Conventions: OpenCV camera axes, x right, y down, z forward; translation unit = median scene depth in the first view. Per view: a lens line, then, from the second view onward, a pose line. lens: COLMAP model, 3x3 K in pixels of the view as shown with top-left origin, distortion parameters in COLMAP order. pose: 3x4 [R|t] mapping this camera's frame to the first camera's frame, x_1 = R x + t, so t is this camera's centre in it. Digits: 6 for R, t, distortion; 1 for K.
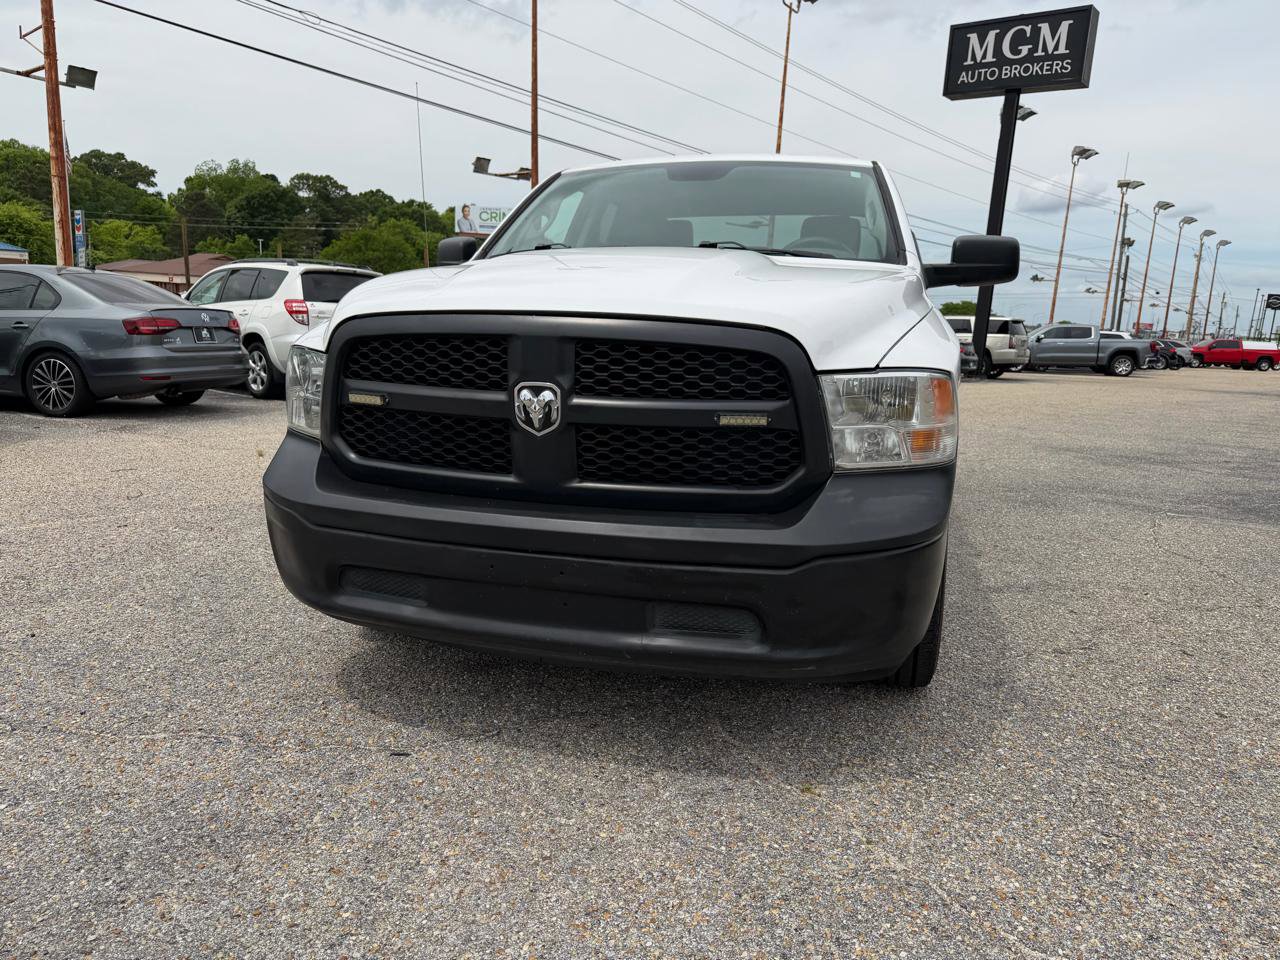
lens RADIAL K [[910.6, 0, 632.7], [0, 910.6, 480.1], [0, 0, 1]] dist [0.019892, -0.026951]
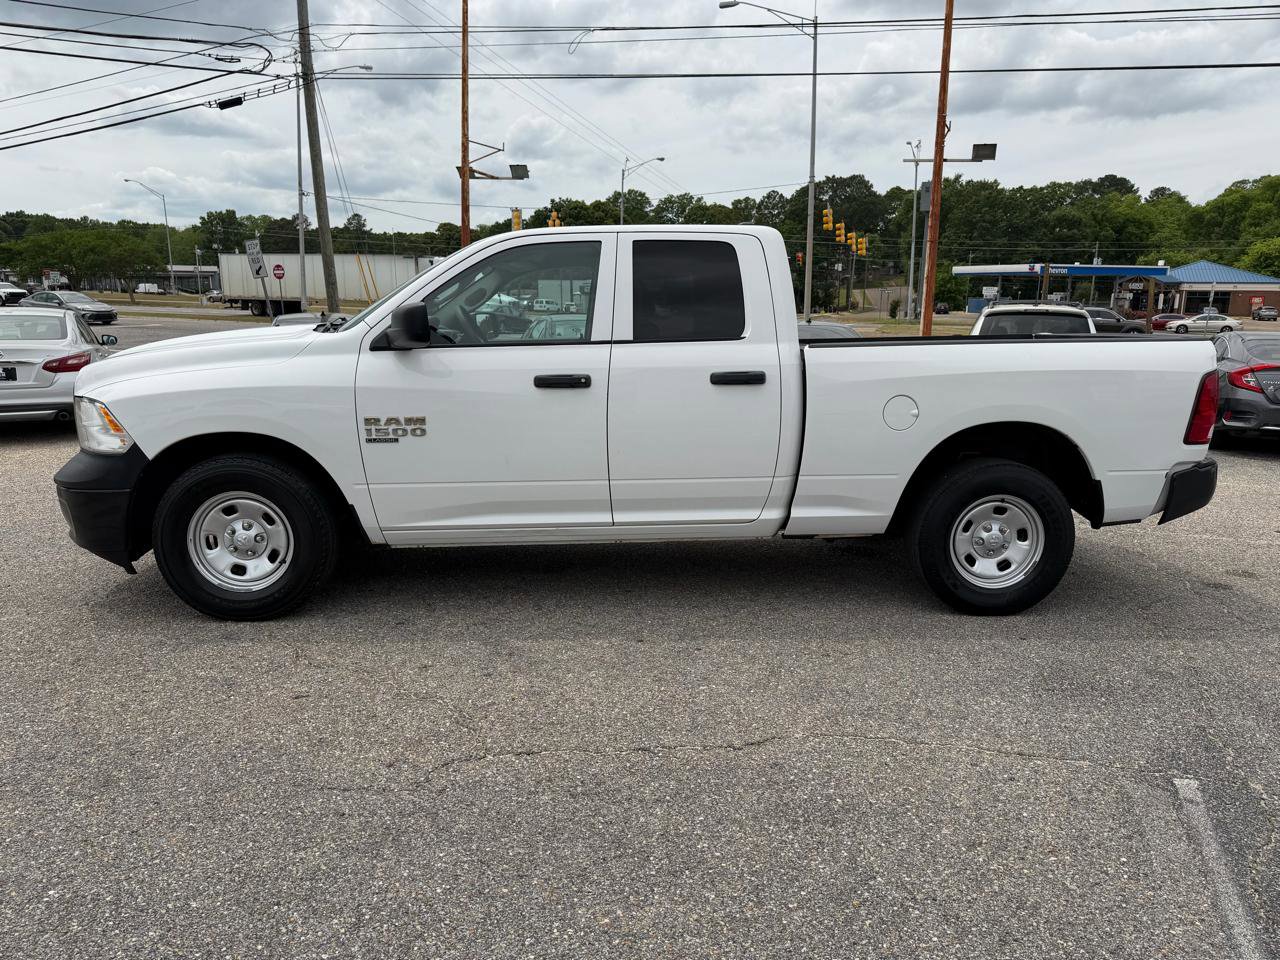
lens RADIAL K [[899.4, 0, 640.0], [0, 899.4, 480.0], [0, 0, 1]] dist [0.063837, -0.084394]
pose [[0.326576, 0.137321, -0.935142, 1.923867], [-0.167576, 0.982127, 0.085699, -0.240265], [0.930197, 0.128721, 0.343751, 1.119777]]
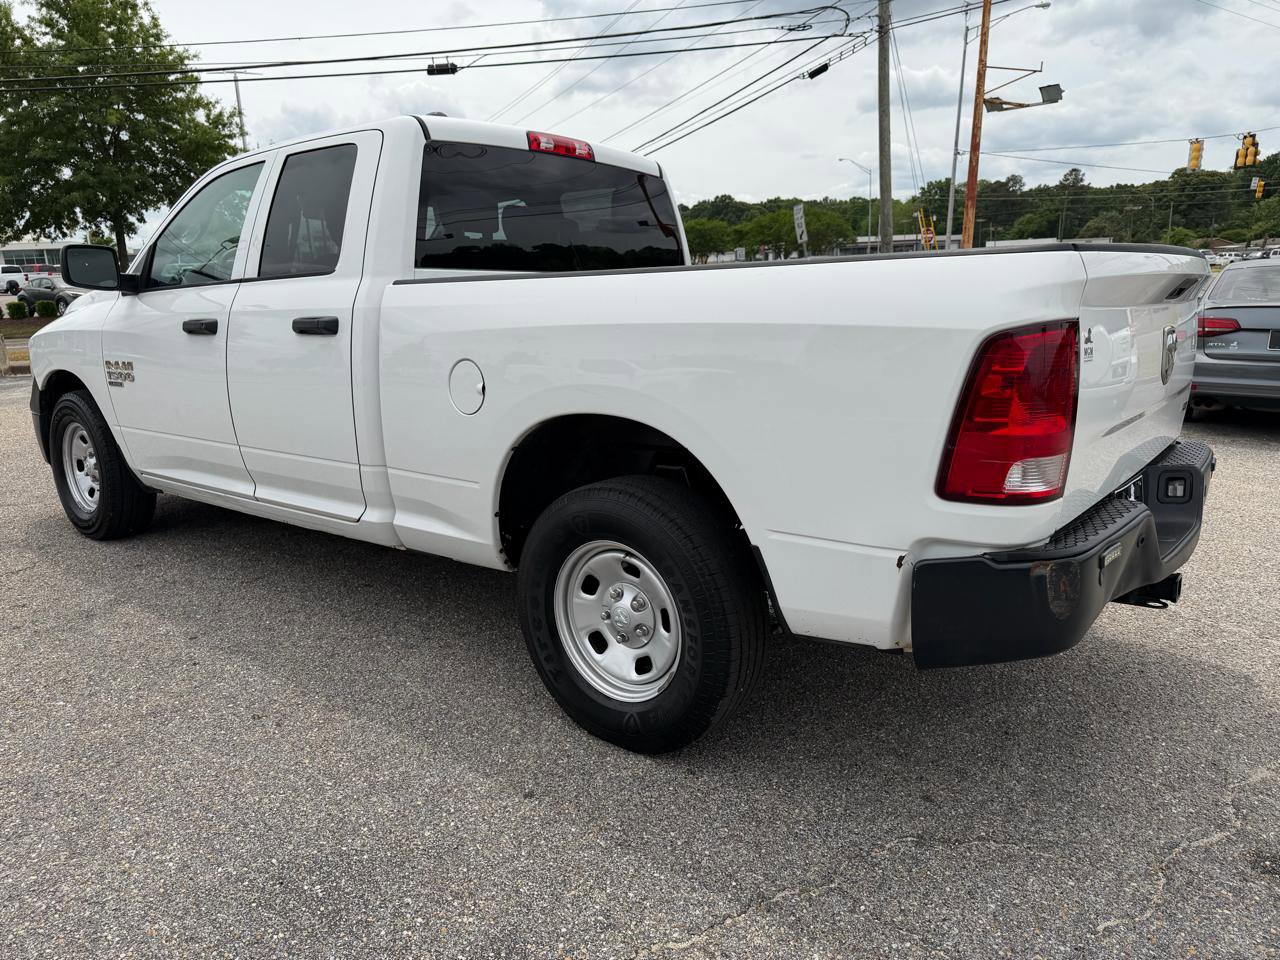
lens RADIAL K [[911.5, 0, 632.7], [0, 911.5, 478.1], [0, 0, 1]] dist [0.013448, -0.018846]
pose [[-0.398300, 0.163080, -0.902642, 1.451837], [-0.164047, 0.955537, 0.245024, -0.466247], [0.902466, 0.245669, -0.353838, 2.559402]]
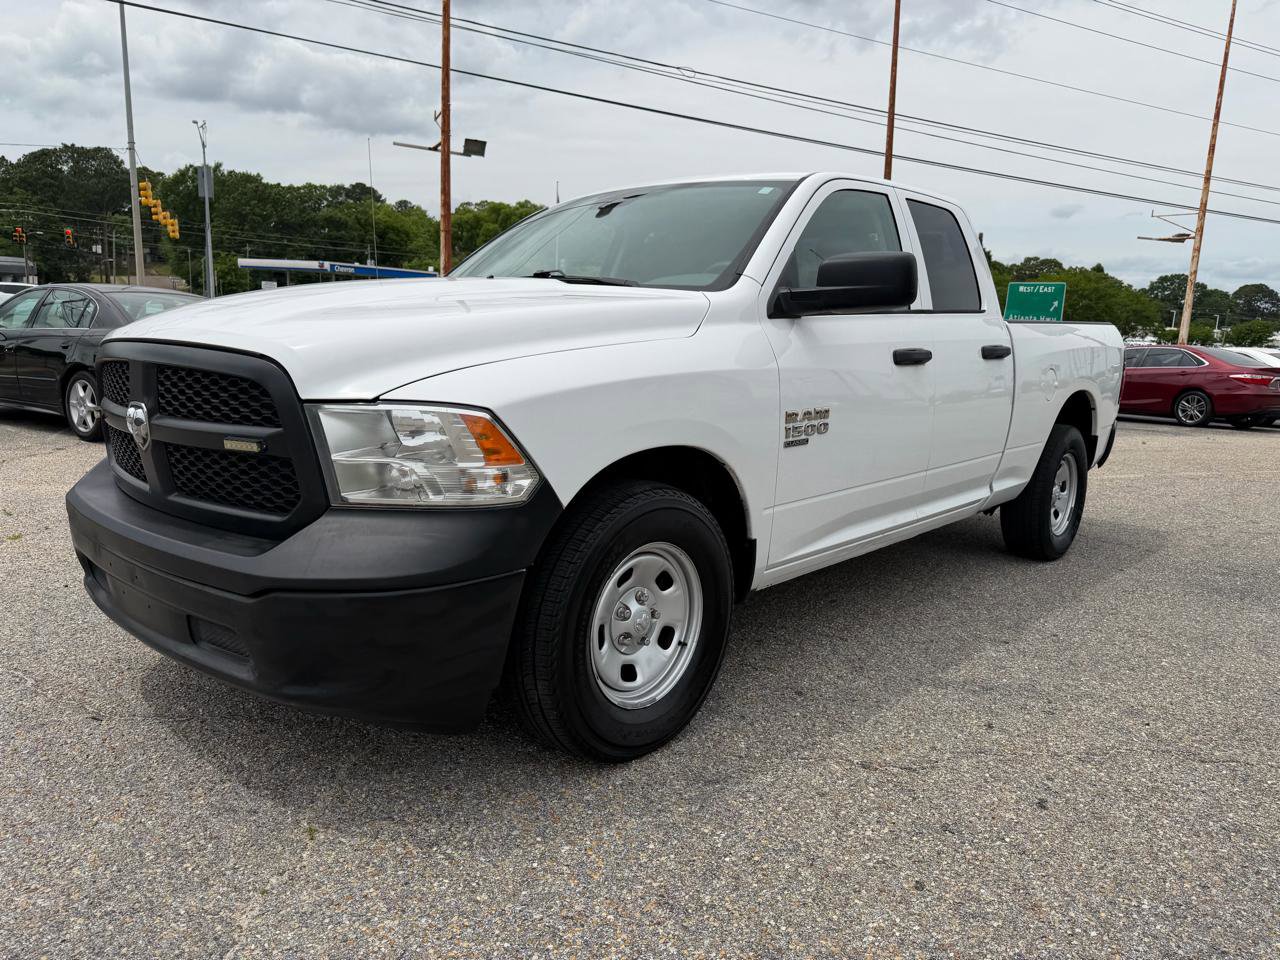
lens RADIAL K [[910.8, 0, 633.3], [0, 910.8, 463.0], [0, 0, 1]] dist [0.023657, -0.033597]
pose [[0.890030, 0.061296, -0.451763, 0.723256], [-0.083477, 0.996079, -0.029310, -0.038954], [0.448195, 0.063799, 0.891656, 0.210115]]
